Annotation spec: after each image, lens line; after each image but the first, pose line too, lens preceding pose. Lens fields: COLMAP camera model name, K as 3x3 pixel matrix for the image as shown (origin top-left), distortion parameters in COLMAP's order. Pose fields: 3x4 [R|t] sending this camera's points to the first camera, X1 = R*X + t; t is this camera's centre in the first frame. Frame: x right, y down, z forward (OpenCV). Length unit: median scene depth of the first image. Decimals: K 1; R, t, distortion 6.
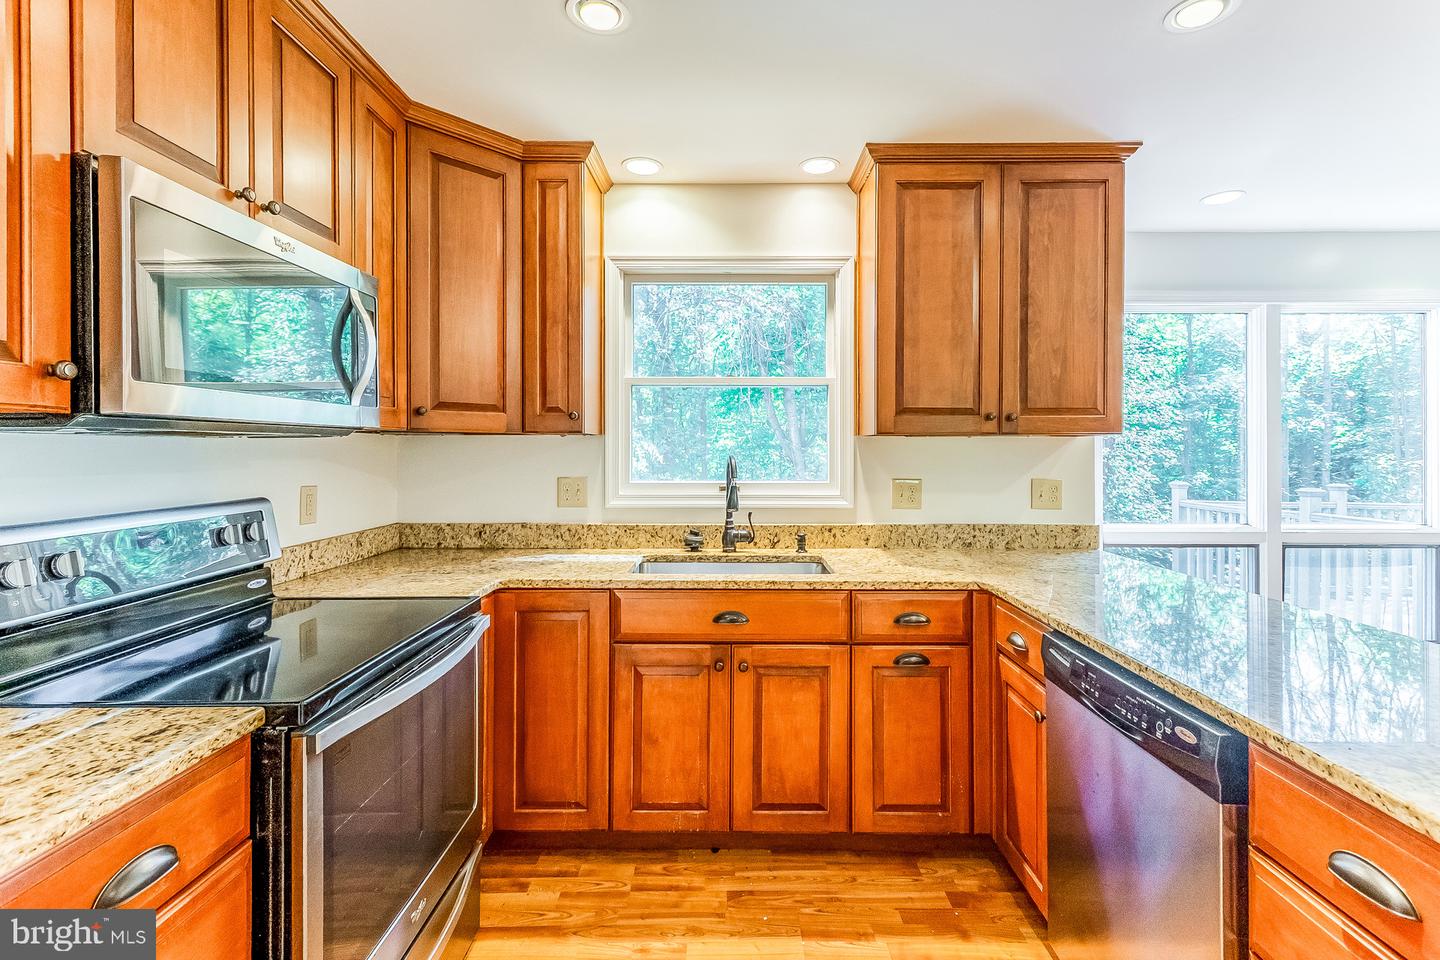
lens RADIAL K [[659.1, 0, 737.4], [0, 659.1, 459.8], [0, 0, 1]] dist [0.008416, 0.000154]
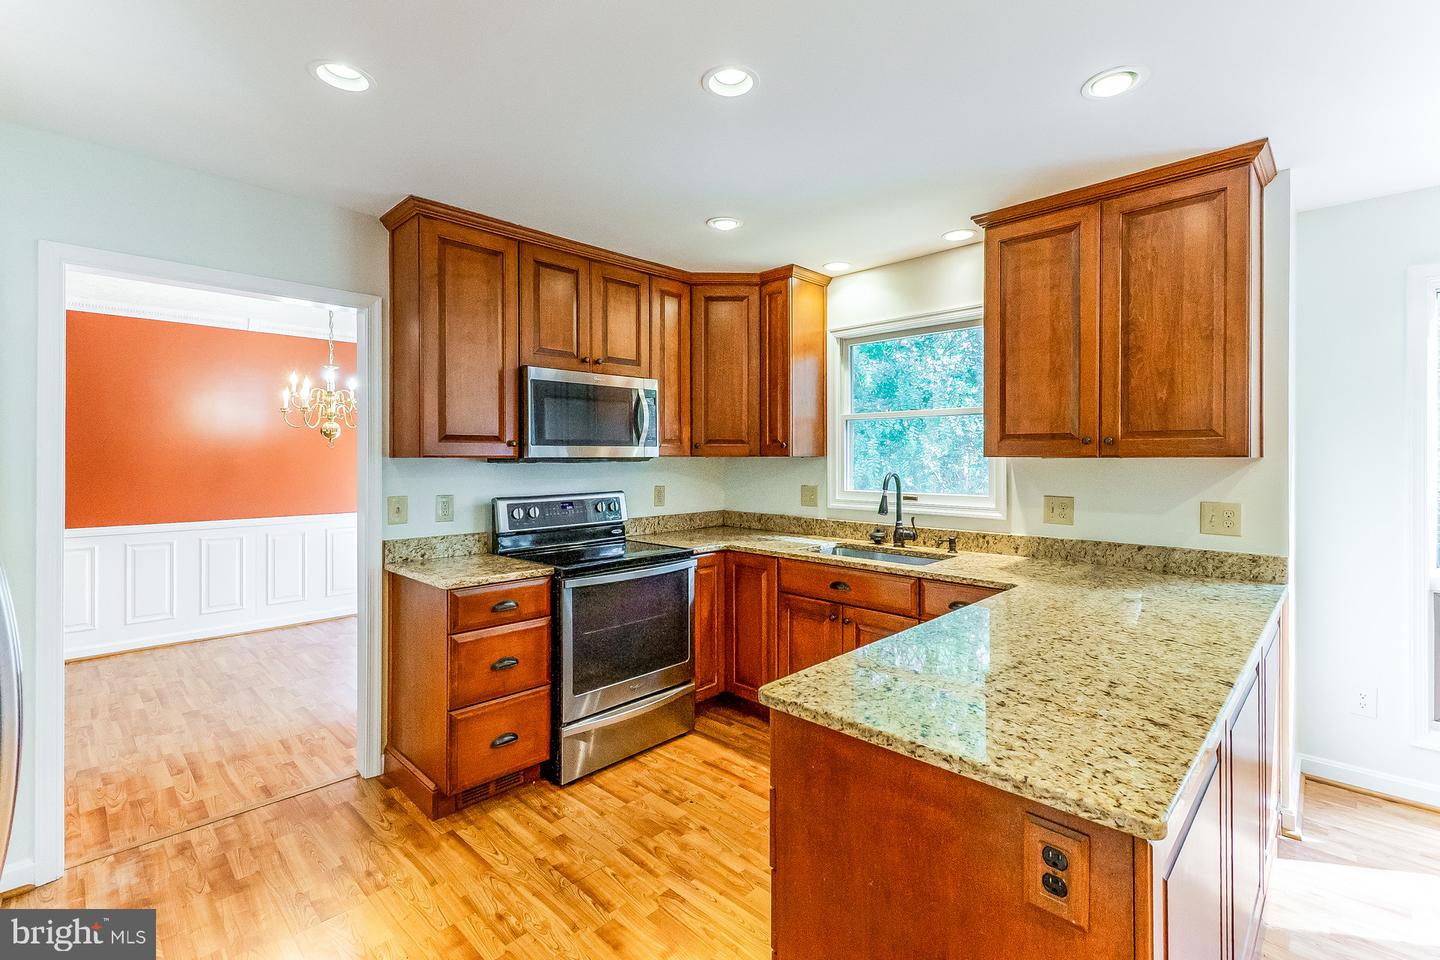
lens RADIAL K [[646.5, 0, 720.0], [0, 646.5, 480.0], [0, 0, 1]] dist [0.000563, 0.000002]
pose [[0.710177, 0.024158, -0.703609, 0.694920], [-0.008900, 0.999639, 0.025339, -0.022710], [0.703967, -0.011733, 0.710135, -0.165955]]
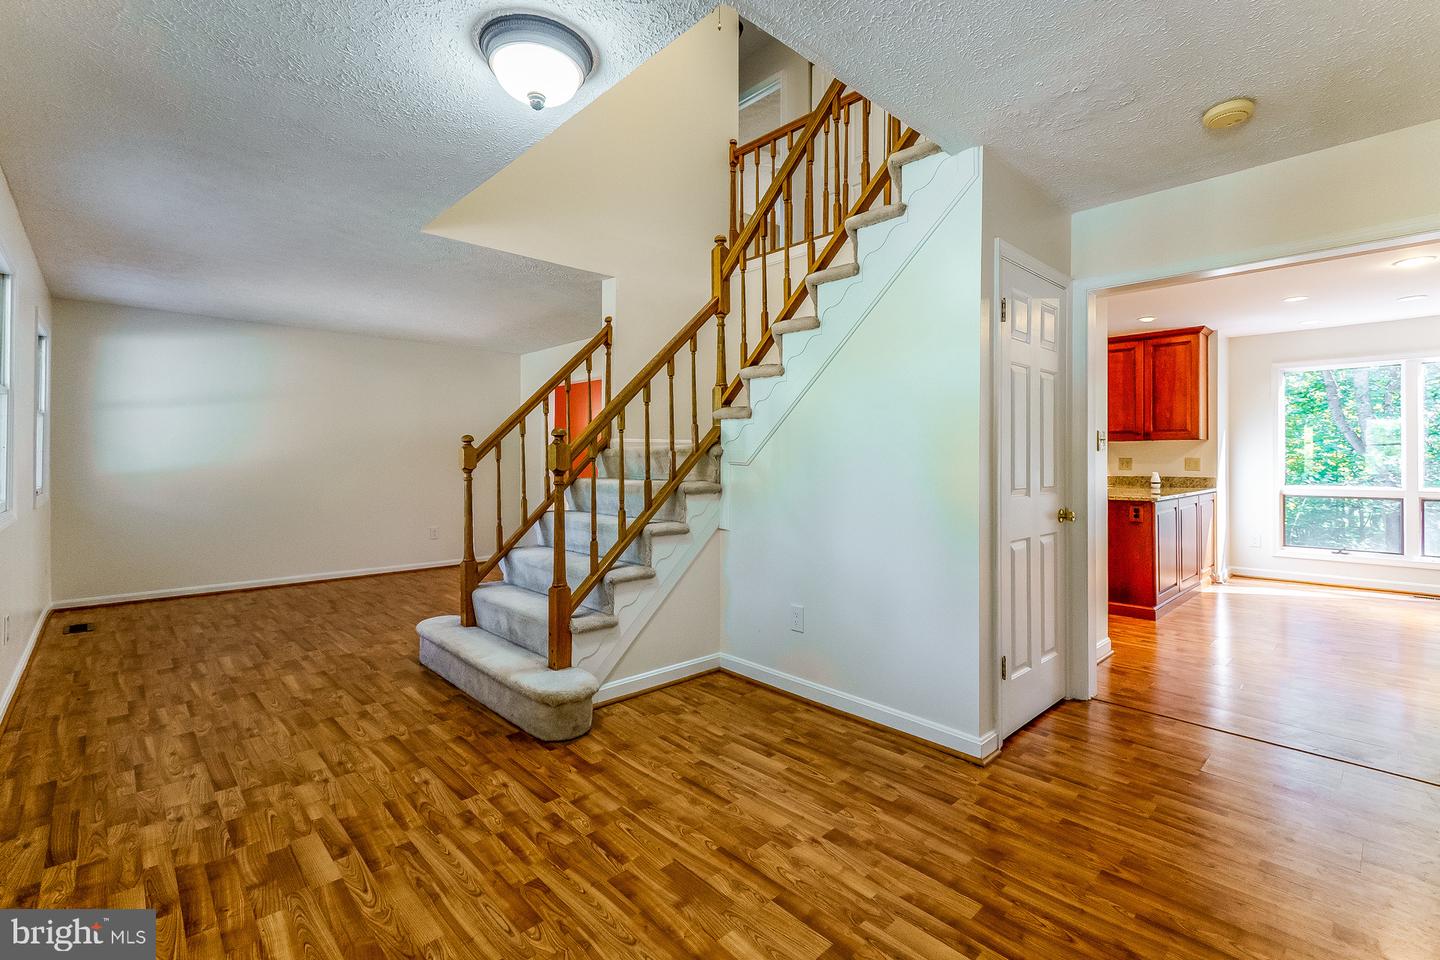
lens RADIAL K [[646.5, 0, 720.0], [0, 646.5, 480.0], [0, 0, 1]] dist [0.000563, 0.000002]
pose [[0.678966, 0.024709, -0.733754, 1.159682], [-0.003331, 0.999527, 0.030577, 0.048369], [0.734162, -0.018316, 0.678727, -2.046747]]
